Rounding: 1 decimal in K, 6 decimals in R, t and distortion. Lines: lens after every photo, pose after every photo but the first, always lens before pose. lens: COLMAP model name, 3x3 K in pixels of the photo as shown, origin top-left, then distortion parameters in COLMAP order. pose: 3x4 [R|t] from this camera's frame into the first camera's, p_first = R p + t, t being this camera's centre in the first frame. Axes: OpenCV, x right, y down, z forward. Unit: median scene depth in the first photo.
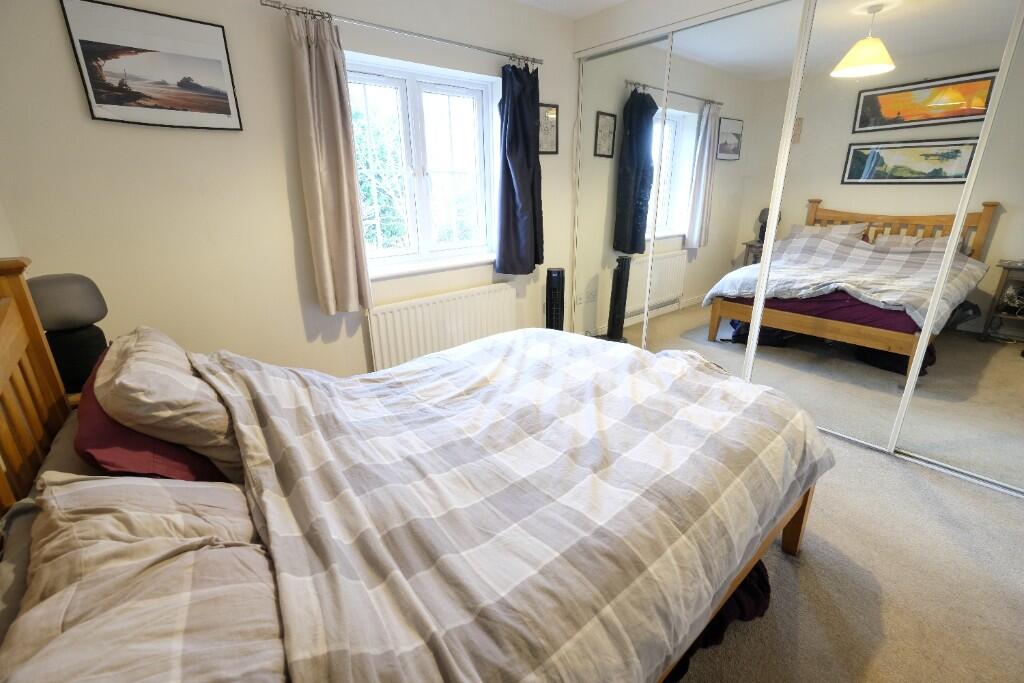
lens RADIAL K [[446.8, 0, 512.0], [0, 446.8, 341.5], [0, 0, 1]] dist [-0.023353, -0.000462]
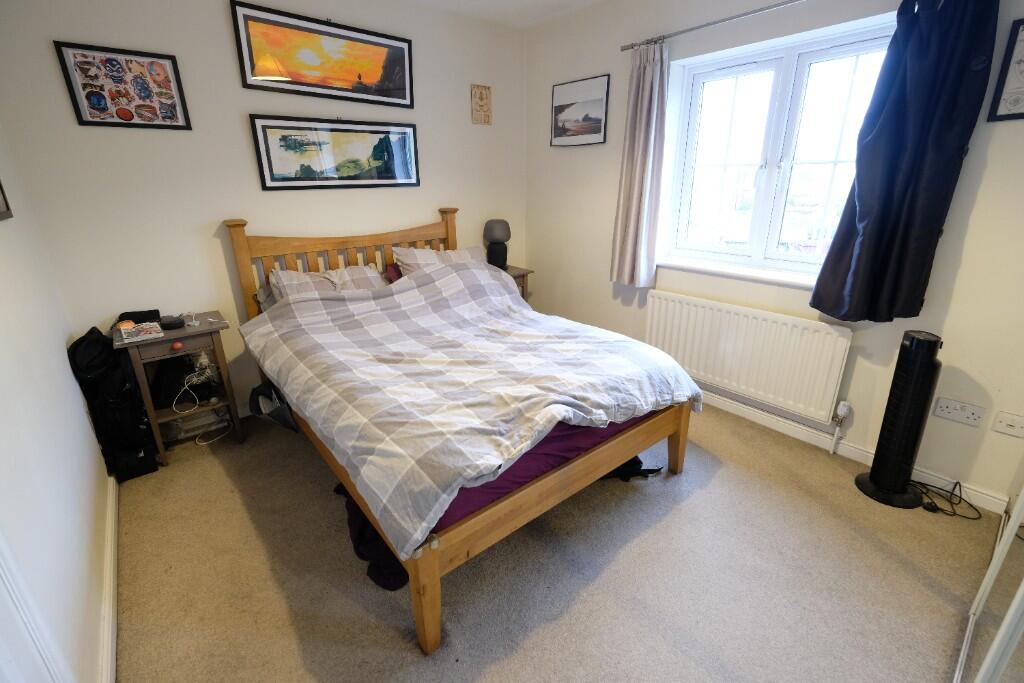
lens RADIAL K [[446.8, 0, 512.0], [0, 446.8, 341.5], [0, 0, 1]] dist [-0.023353, -0.000462]
pose [[-0.058745, 0.340435, -0.938431, 1.179621], [-0.308873, 0.887727, 0.341377, -0.342462], [0.949287, 0.309910, 0.053001, 0.950289]]
